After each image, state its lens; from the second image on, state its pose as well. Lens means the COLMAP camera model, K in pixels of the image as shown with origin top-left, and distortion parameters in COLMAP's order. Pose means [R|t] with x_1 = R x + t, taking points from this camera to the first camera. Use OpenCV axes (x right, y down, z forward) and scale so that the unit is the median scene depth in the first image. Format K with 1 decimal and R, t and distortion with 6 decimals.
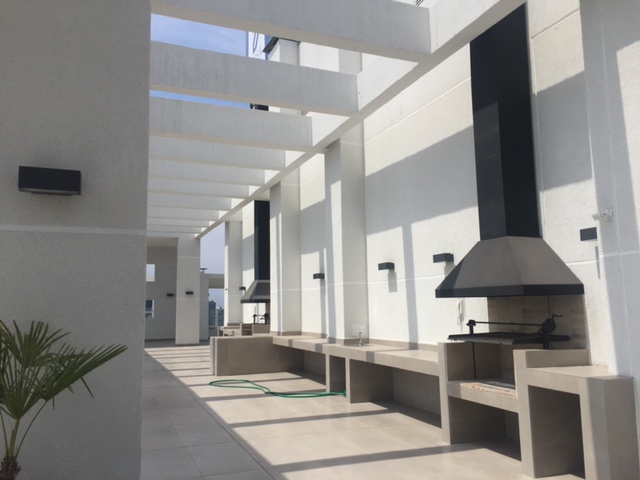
lens RADIAL K [[537.8, 0, 320.0], [0, 537.8, 240.0], [0, 0, 1]] dist [0.098075, -0.003719]
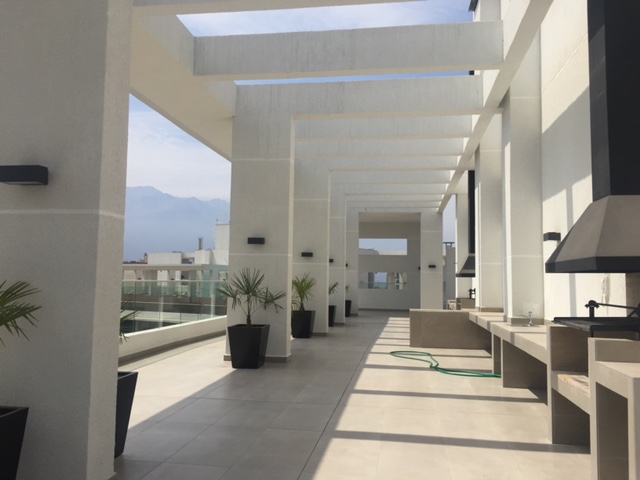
lens RADIAL K [[535.2, 0, 320.0], [0, 535.2, 240.0], [0, 0, 1]] dist [0.000069, -0.003148]
pose [[0.863300, -0.014338, -0.504487, 0.232288], [0.038282, 0.998577, 0.037130, 0.008189], [0.503237, -0.051367, 0.862620, 0.077215]]
